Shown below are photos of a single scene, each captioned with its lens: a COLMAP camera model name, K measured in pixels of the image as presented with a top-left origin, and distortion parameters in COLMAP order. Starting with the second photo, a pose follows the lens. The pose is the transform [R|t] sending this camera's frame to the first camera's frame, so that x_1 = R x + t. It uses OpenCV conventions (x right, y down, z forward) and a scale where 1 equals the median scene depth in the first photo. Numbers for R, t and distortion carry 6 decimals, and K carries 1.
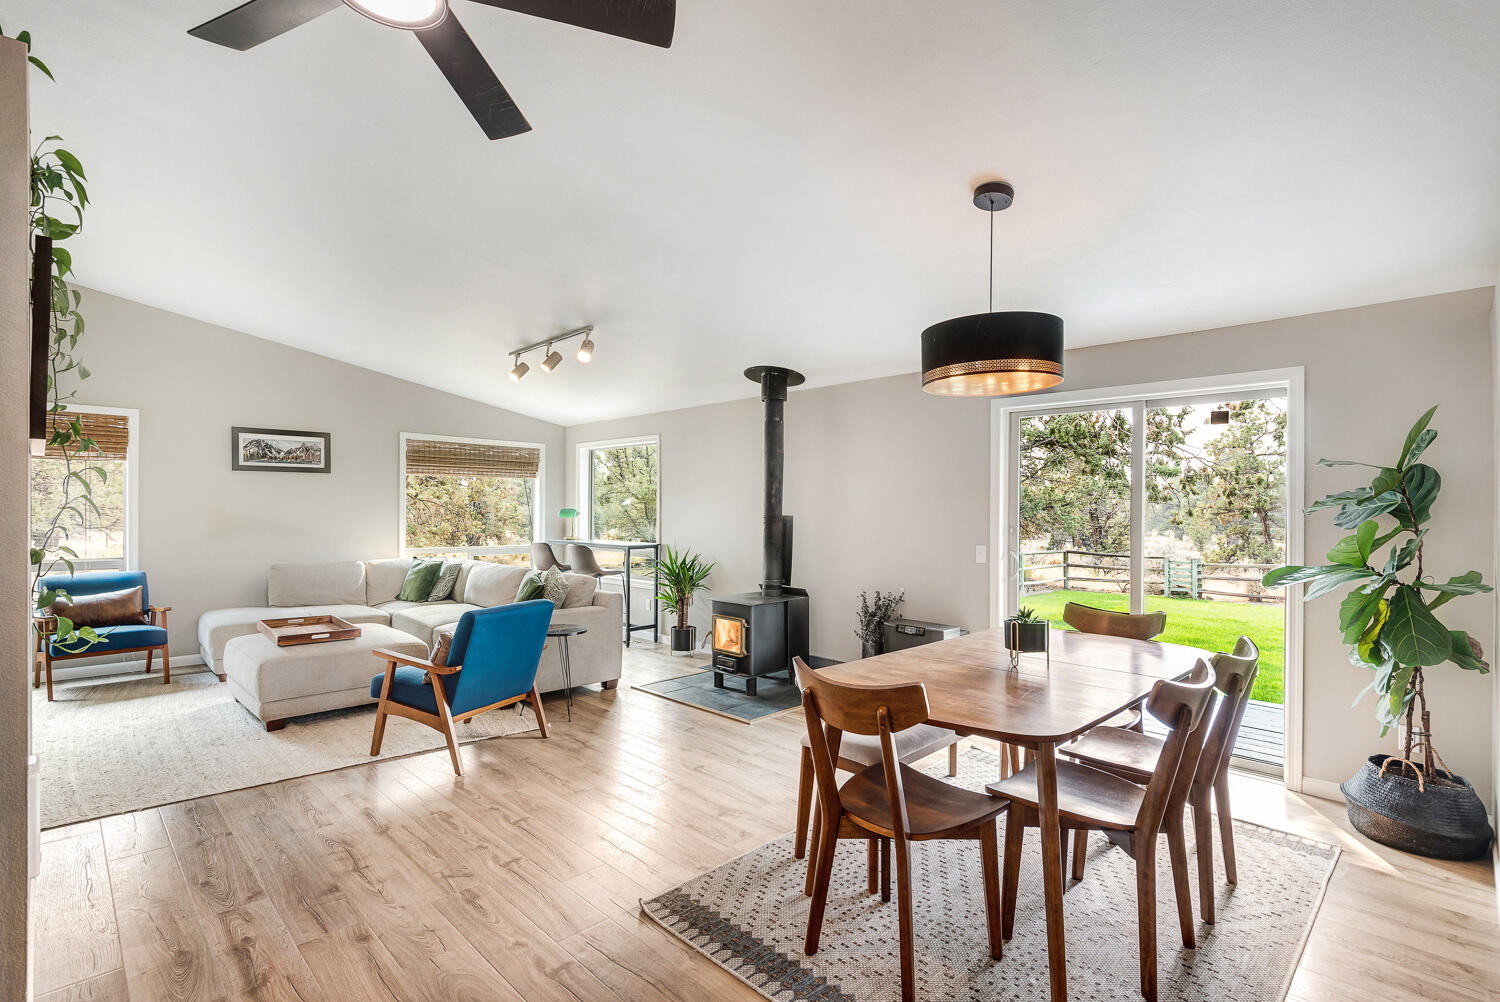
lens RADIAL K [[708.9, 0, 753.0], [0, 708.9, 515.7], [0, 0, 1]] dist [0.003953, -0.011760]
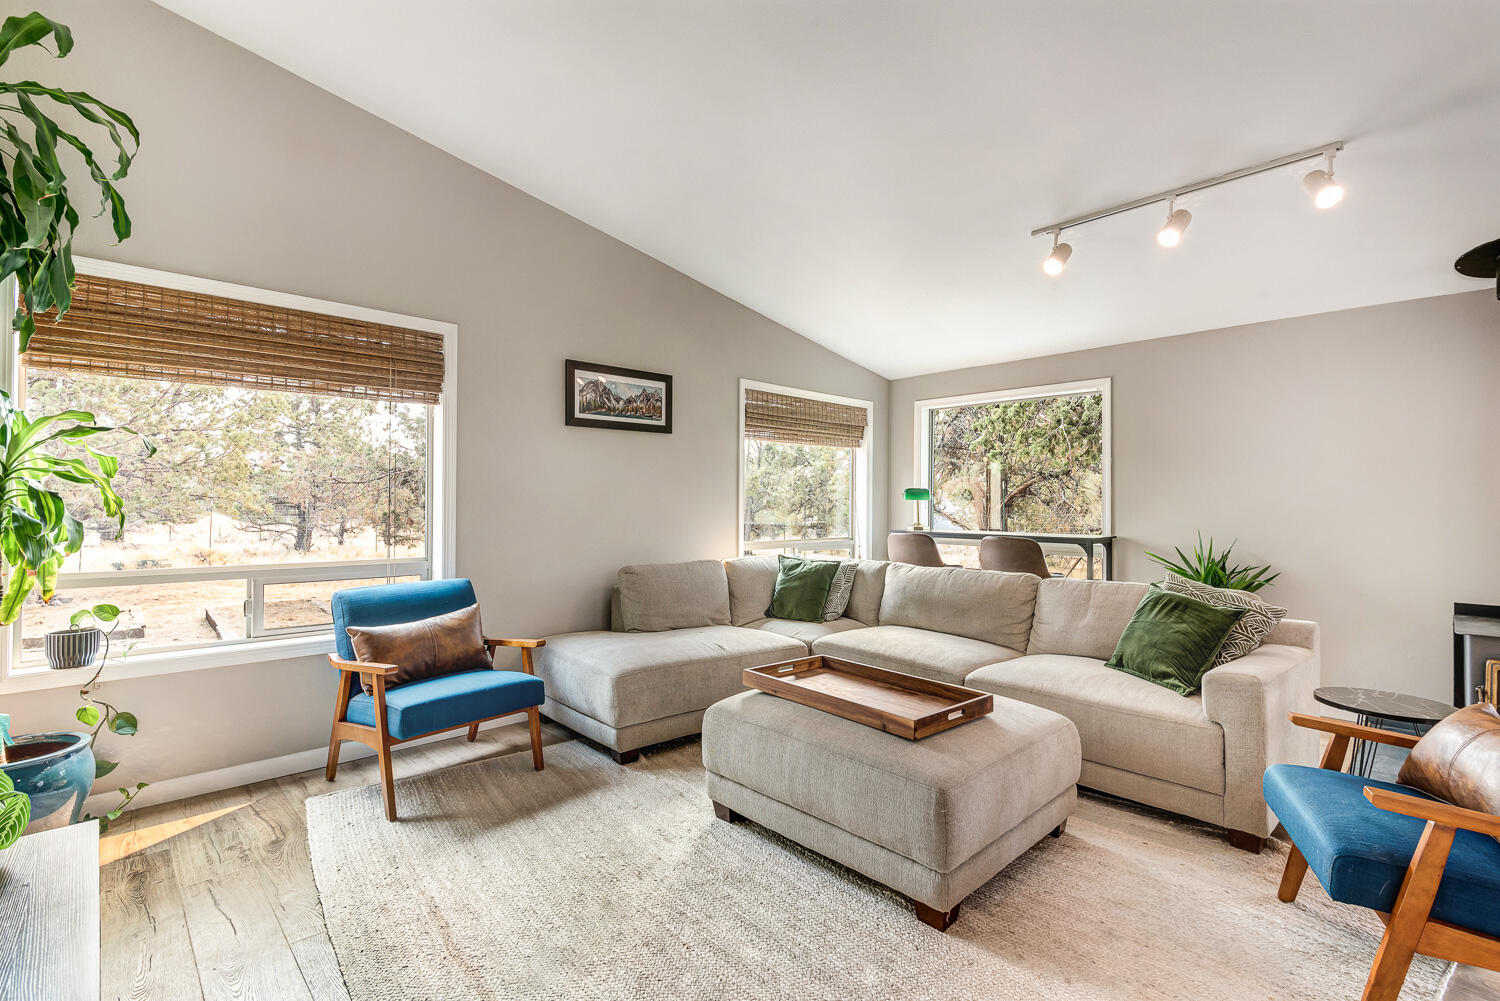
lens RADIAL K [[687.1, 0, 750.0], [0, 687.1, 500.5], [0, 0, 1]] dist [0.002618, -0.000009]
pose [[0.999873, -0.000297, -0.015936, -0.551165], [0.000165, 0.999965, -0.008335, 0.012118], [0.015938, 0.008332, 0.999838, 0.356645]]
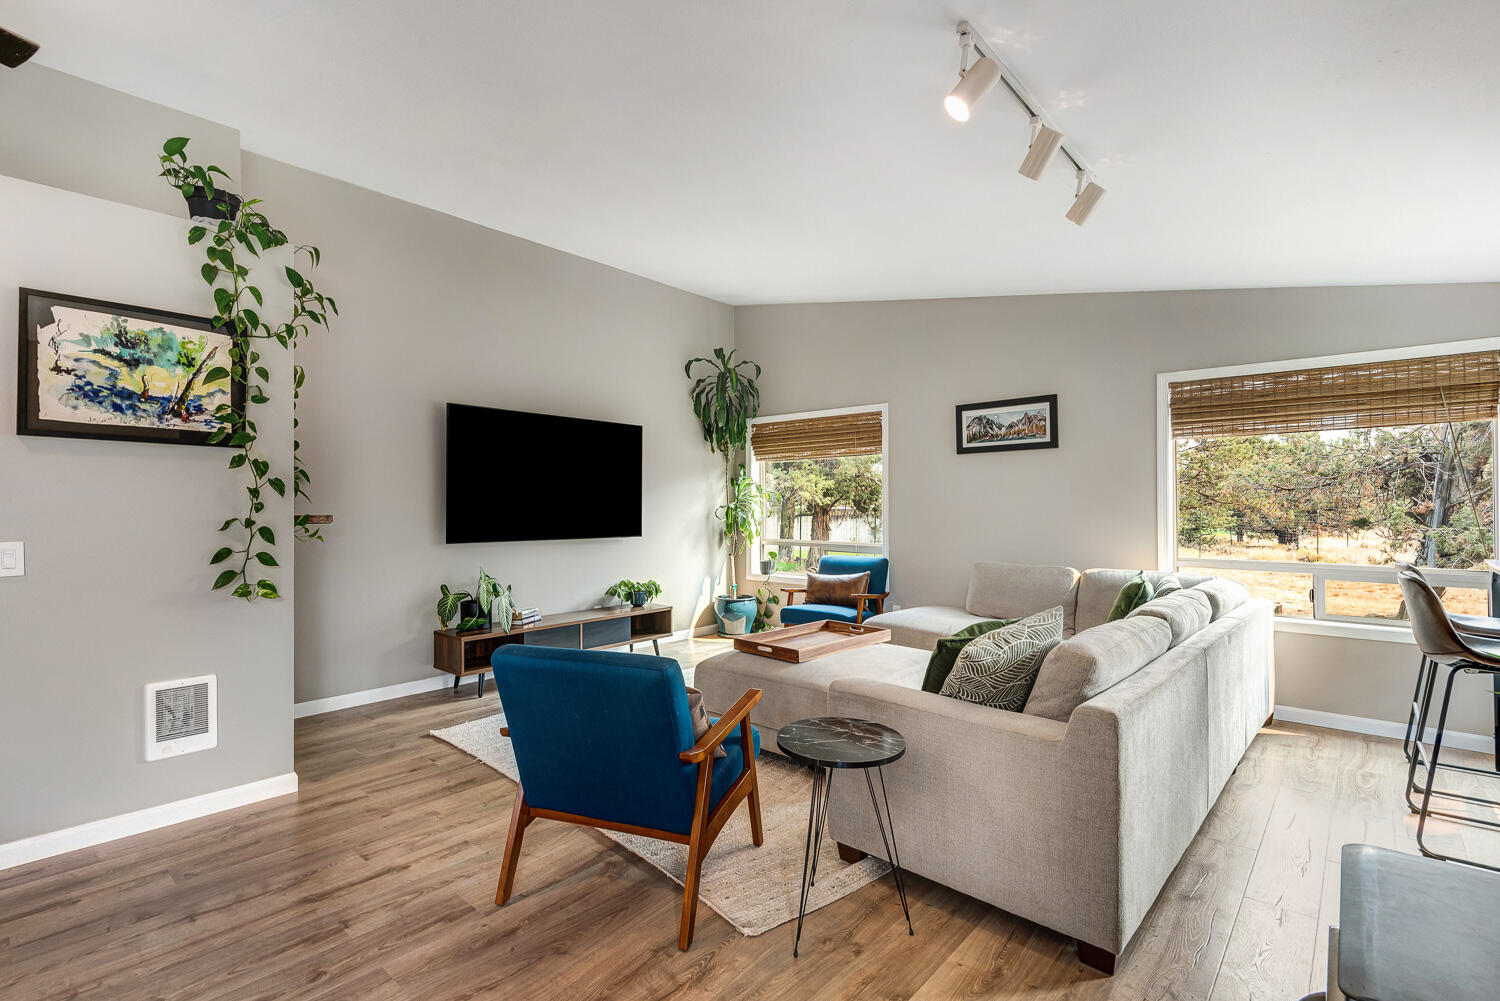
lens RADIAL K [[687.1, 0, 750.0], [0, 687.1, 500.5], [0, 0, 1]] dist [0.002618, -0.000009]
pose [[0.048996, -0.011736, -0.998730, 0.126646], [-0.001451, 0.999929, -0.011821, 0.005975], [0.998798, 0.002028, 0.048976, 0.690970]]
